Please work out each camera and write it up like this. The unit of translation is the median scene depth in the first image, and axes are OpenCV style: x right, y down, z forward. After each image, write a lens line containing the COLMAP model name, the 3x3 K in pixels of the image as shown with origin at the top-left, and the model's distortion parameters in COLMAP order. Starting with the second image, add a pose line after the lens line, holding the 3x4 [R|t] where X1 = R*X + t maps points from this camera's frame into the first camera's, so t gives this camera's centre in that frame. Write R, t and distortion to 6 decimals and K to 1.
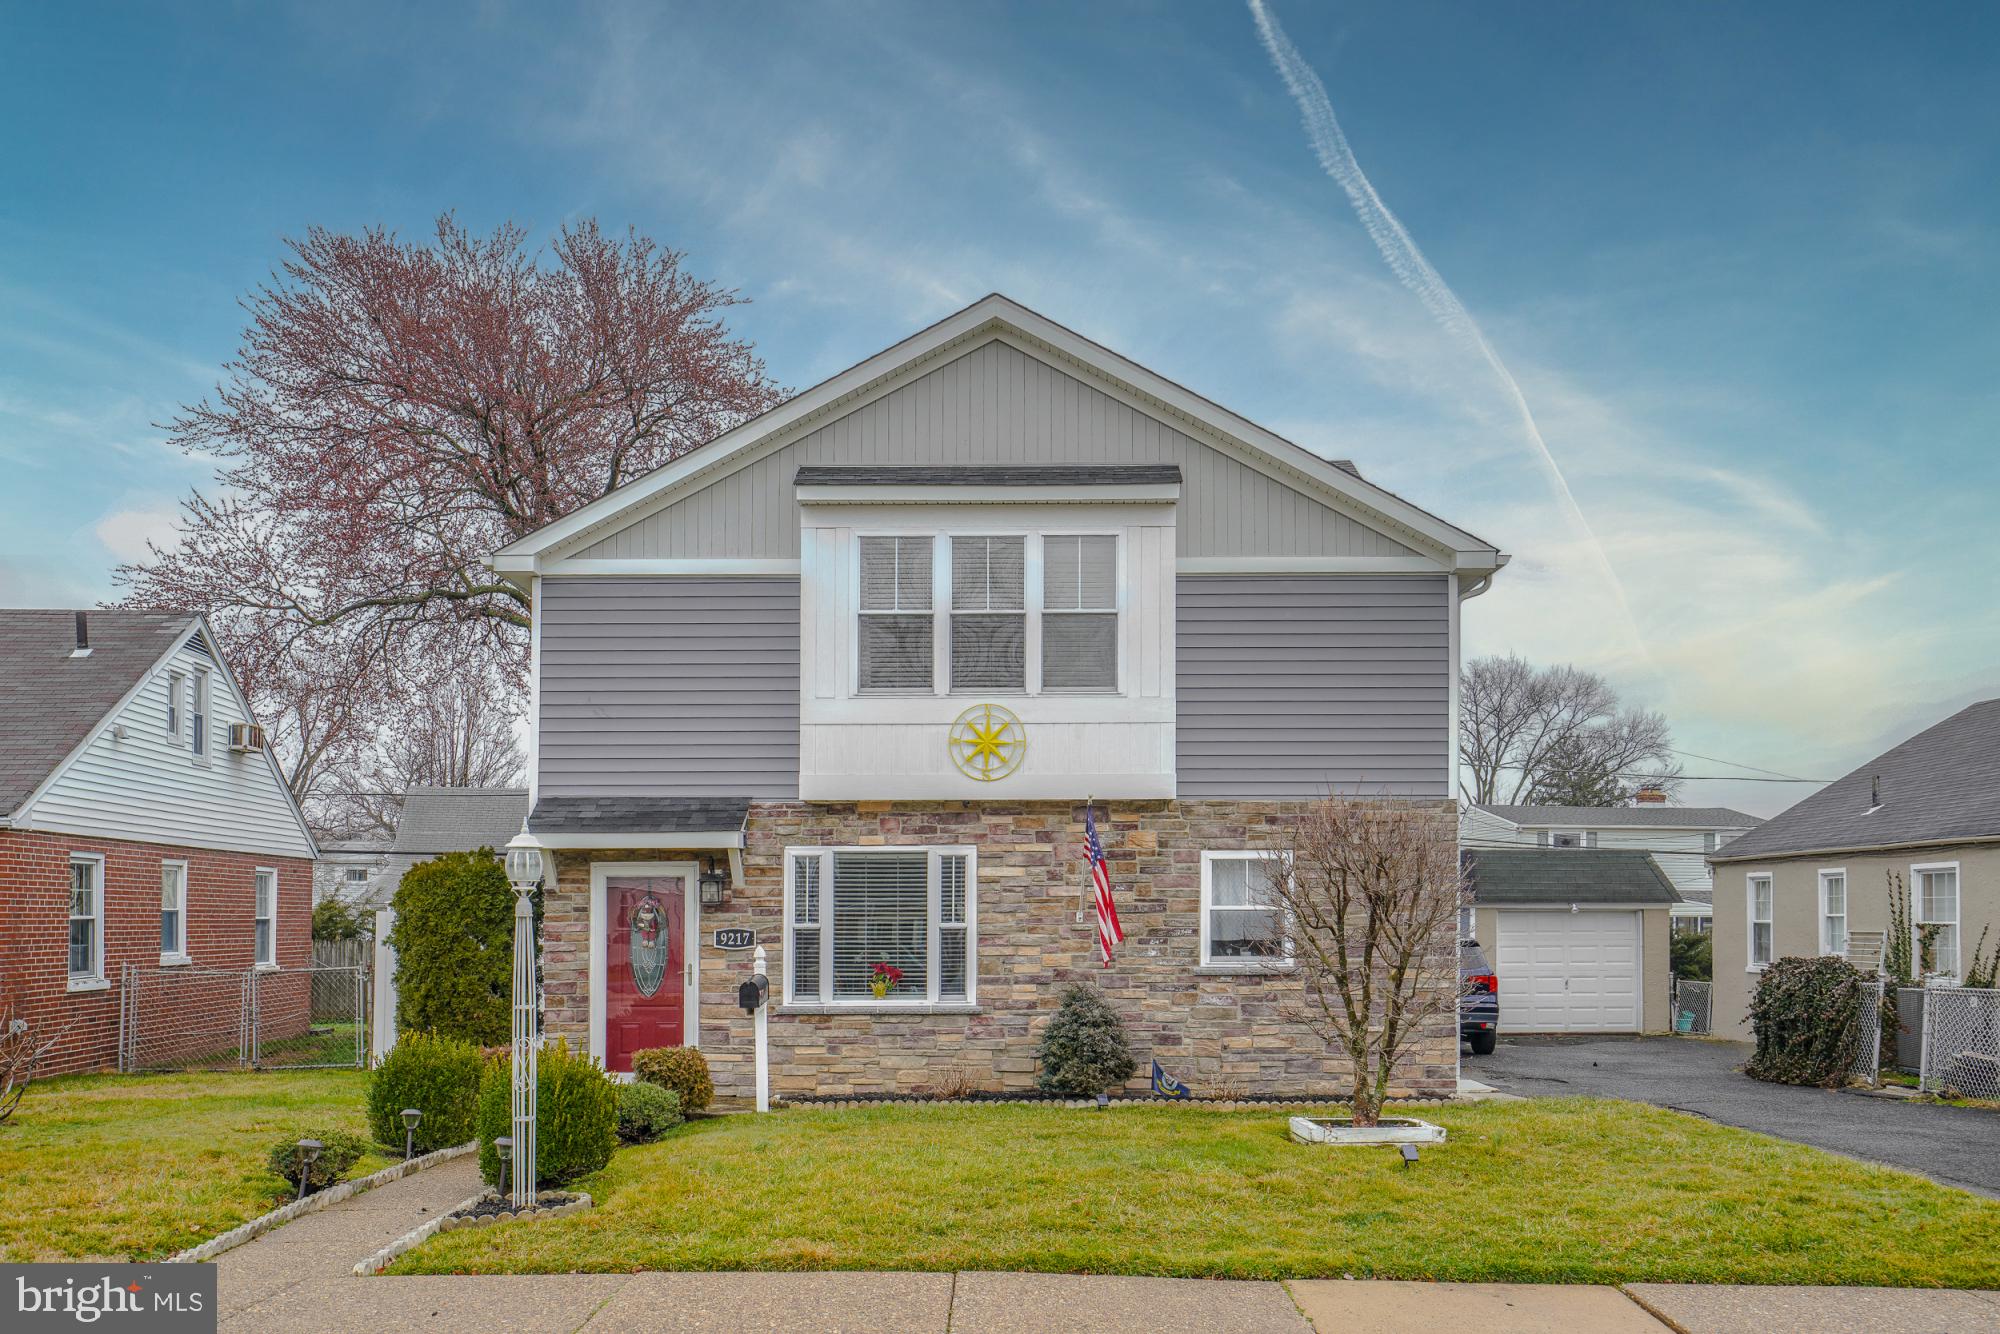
lens RADIAL K [[1790.7, 0, 1006.1], [0, 1790.7, 870.0], [0, 0, 1]] dist [0.175908, 0.000034]
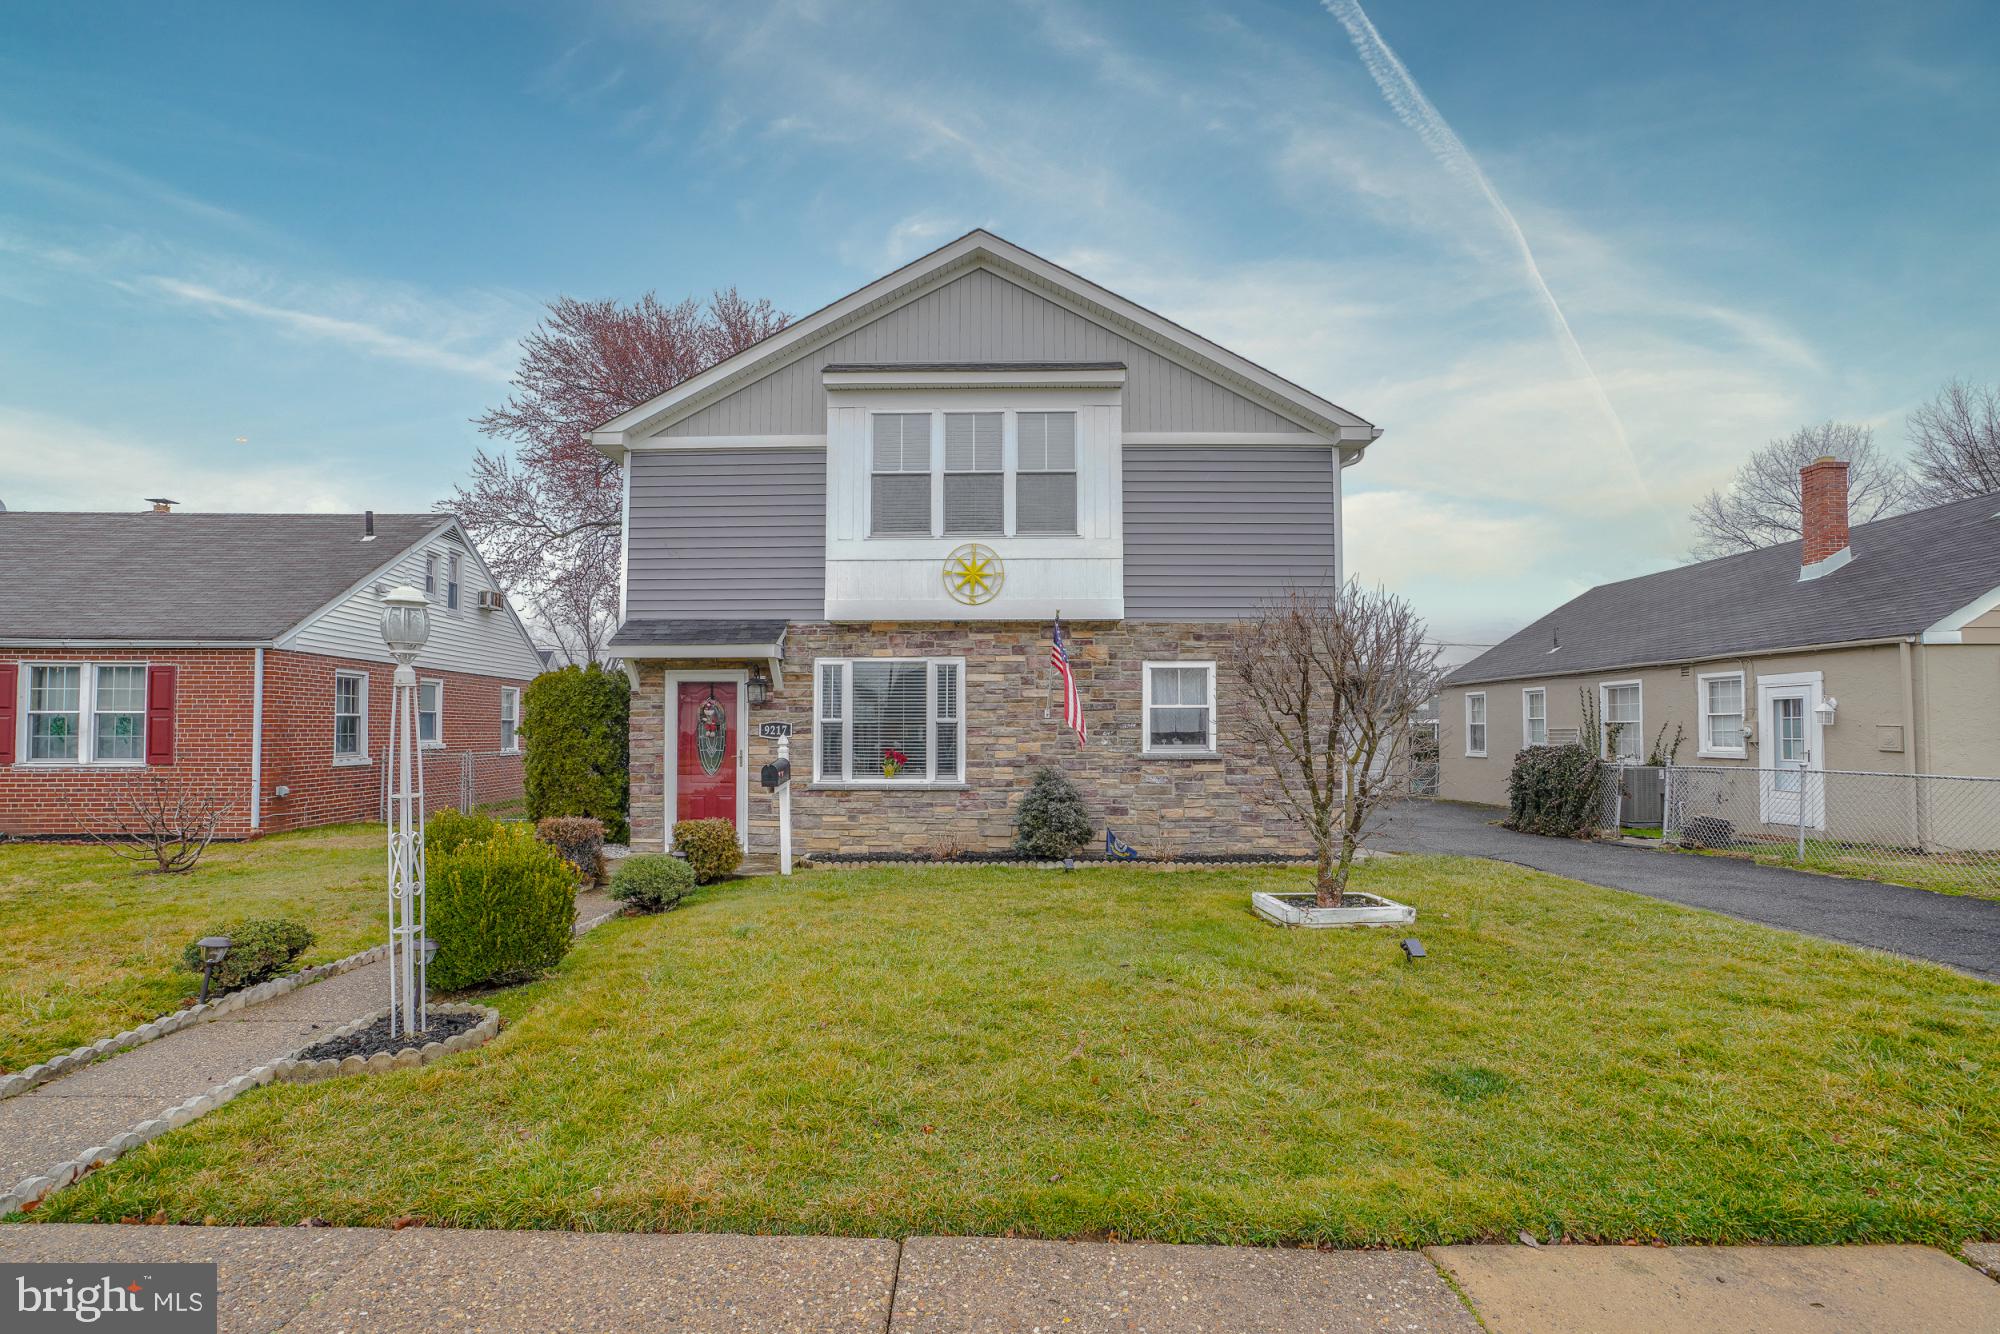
lens RADIAL K [[933.4, 0, 955.3], [0, 933.4, 689.3], [0, 0, 1]] dist [-0.010215, 0.000208]
pose [[0.999289, -0.000858, -0.037703, 0.001291], [0.000253, 0.999871, -0.016058, 0.019745], [0.037712, 0.016037, 0.999160, 0.342377]]
